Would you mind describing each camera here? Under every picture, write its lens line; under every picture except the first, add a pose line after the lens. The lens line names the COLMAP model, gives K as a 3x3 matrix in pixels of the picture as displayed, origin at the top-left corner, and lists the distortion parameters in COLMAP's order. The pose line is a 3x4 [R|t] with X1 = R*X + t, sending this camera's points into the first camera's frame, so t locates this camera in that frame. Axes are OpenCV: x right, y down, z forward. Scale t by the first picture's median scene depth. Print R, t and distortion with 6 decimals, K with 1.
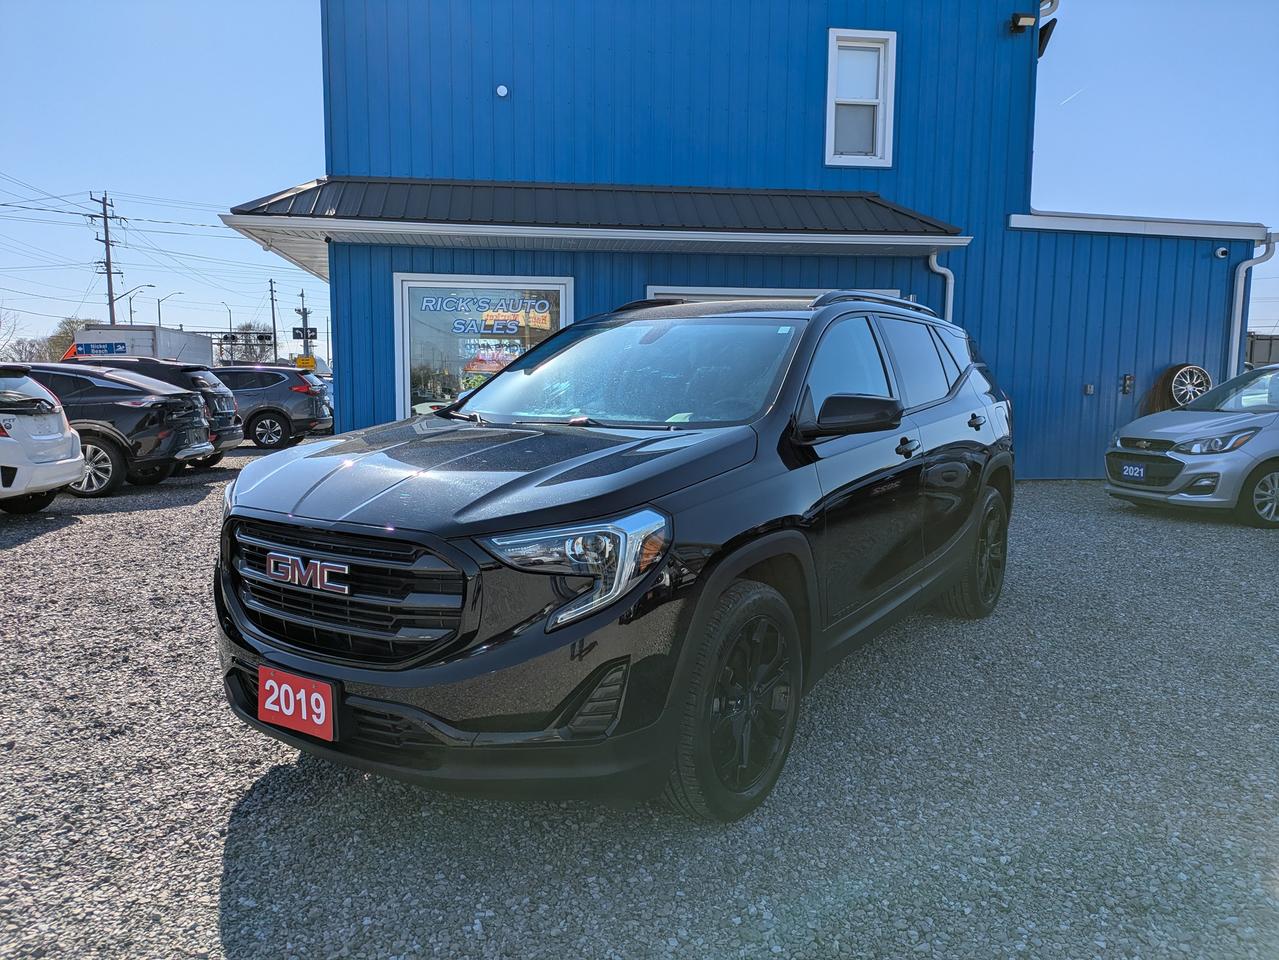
lens RADIAL K [[950.4, 0, 635.1], [0, 950.4, 481.7], [0, 0, 1]] dist [0.034782, -0.001819]
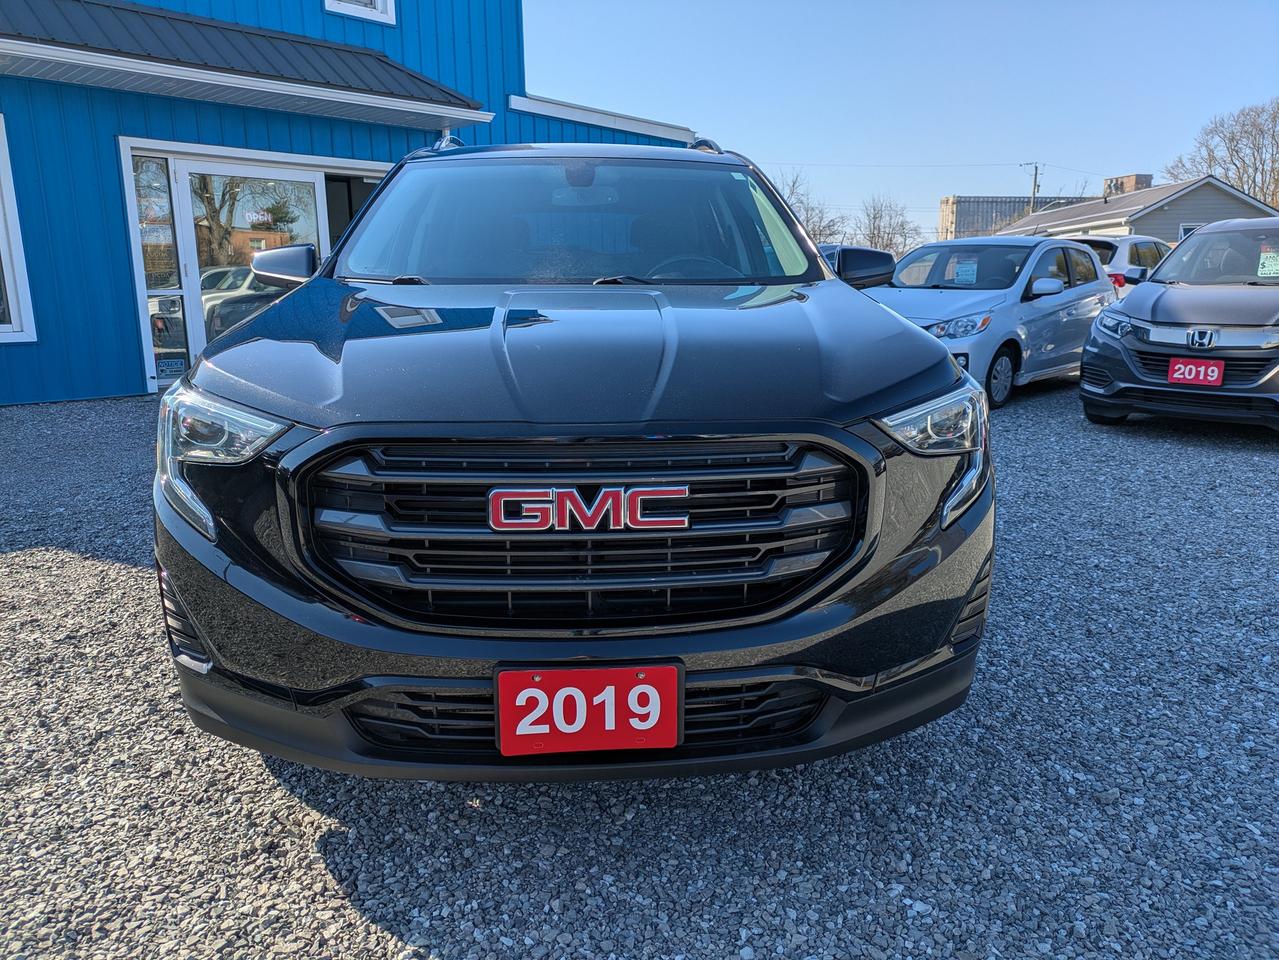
lens RADIAL K [[950.4, 0, 635.1], [0, 950.4, 481.7], [0, 0, 1]] dist [0.034782, -0.001819]
pose [[0.783389, -0.138166, 0.605980, -0.542255], [0.073710, 0.988751, 0.130150, -0.002027], [-0.617145, -0.057291, 0.784761, 0.376929]]
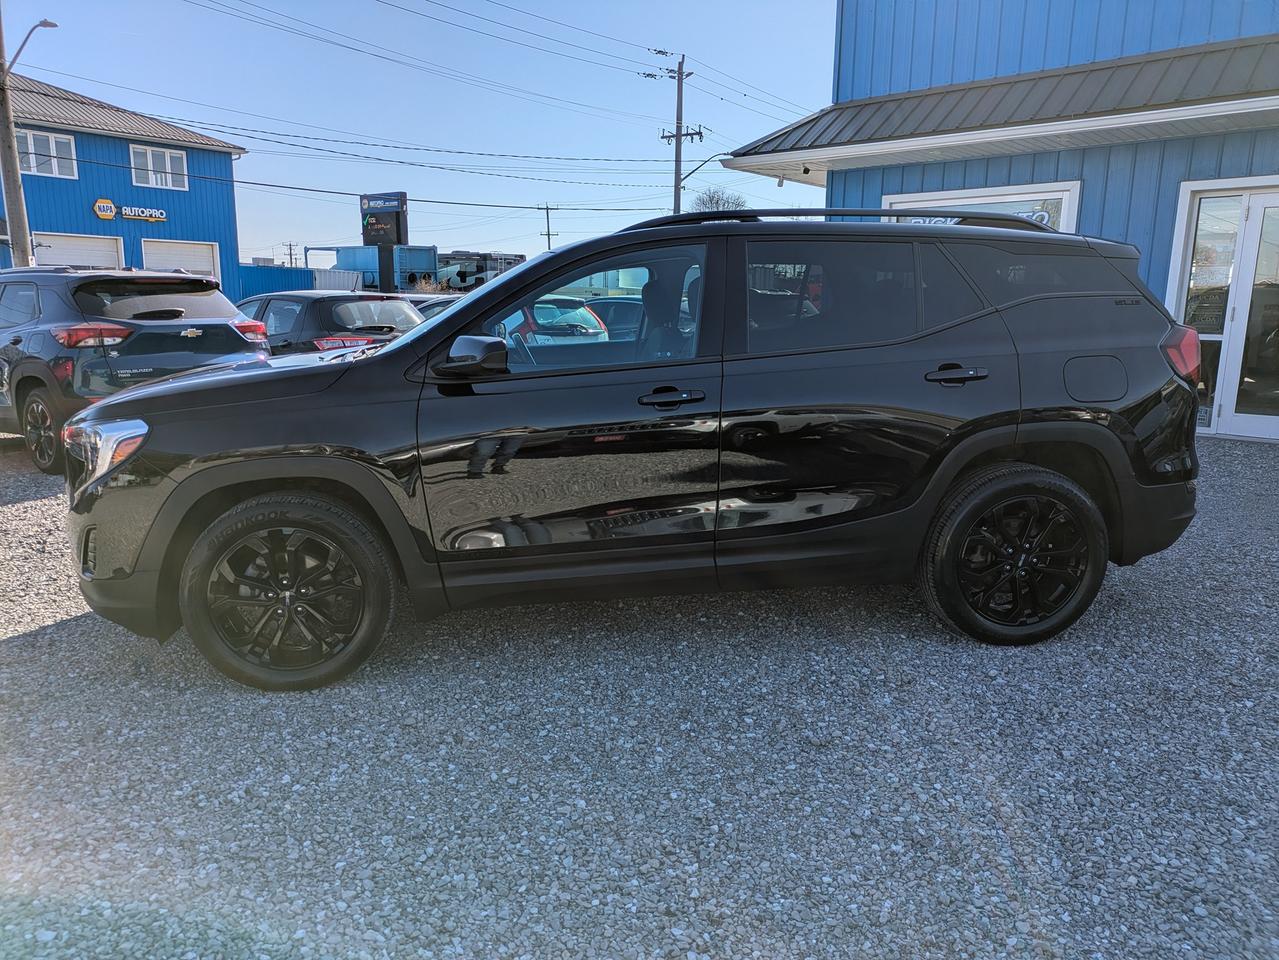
lens RADIAL K [[950.4, 0, 635.1], [0, 950.4, 481.7], [0, 0, 1]] dist [0.034782, -0.001819]
pose [[0.665497, 0.135499, -0.733999, 1.039795], [-0.076545, 0.990589, 0.113466, -0.061850], [0.742466, -0.019327, 0.669605, 0.457848]]
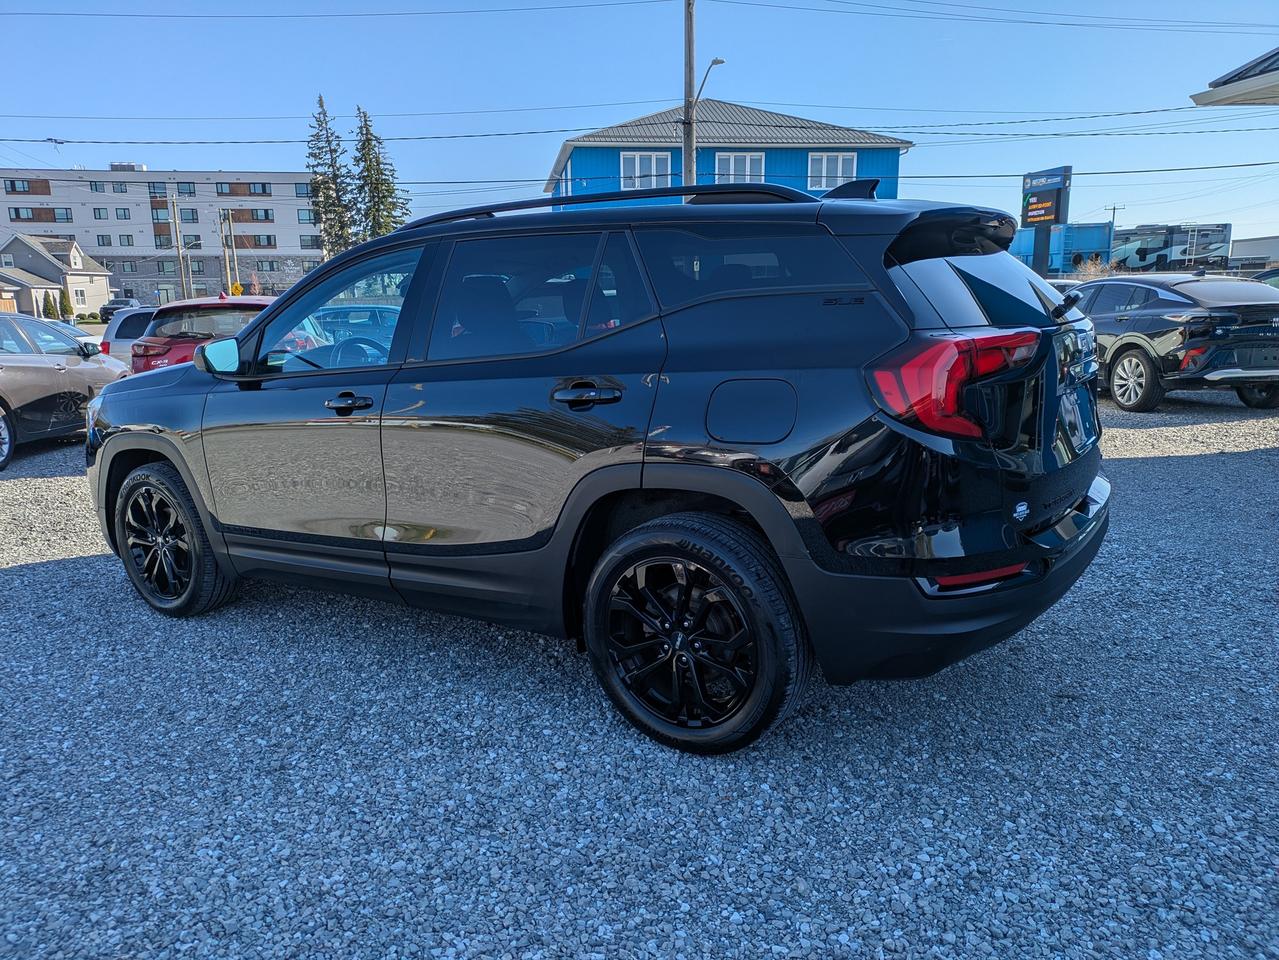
lens RADIAL K [[950.4, 0, 635.1], [0, 950.4, 481.7], [0, 0, 1]] dist [0.034782, -0.001819]
pose [[0.005343, 0.187122, -0.982322, 1.325247], [-0.080468, 0.979231, 0.186095, -0.167400], [0.996743, 0.078052, 0.020289, 1.422220]]
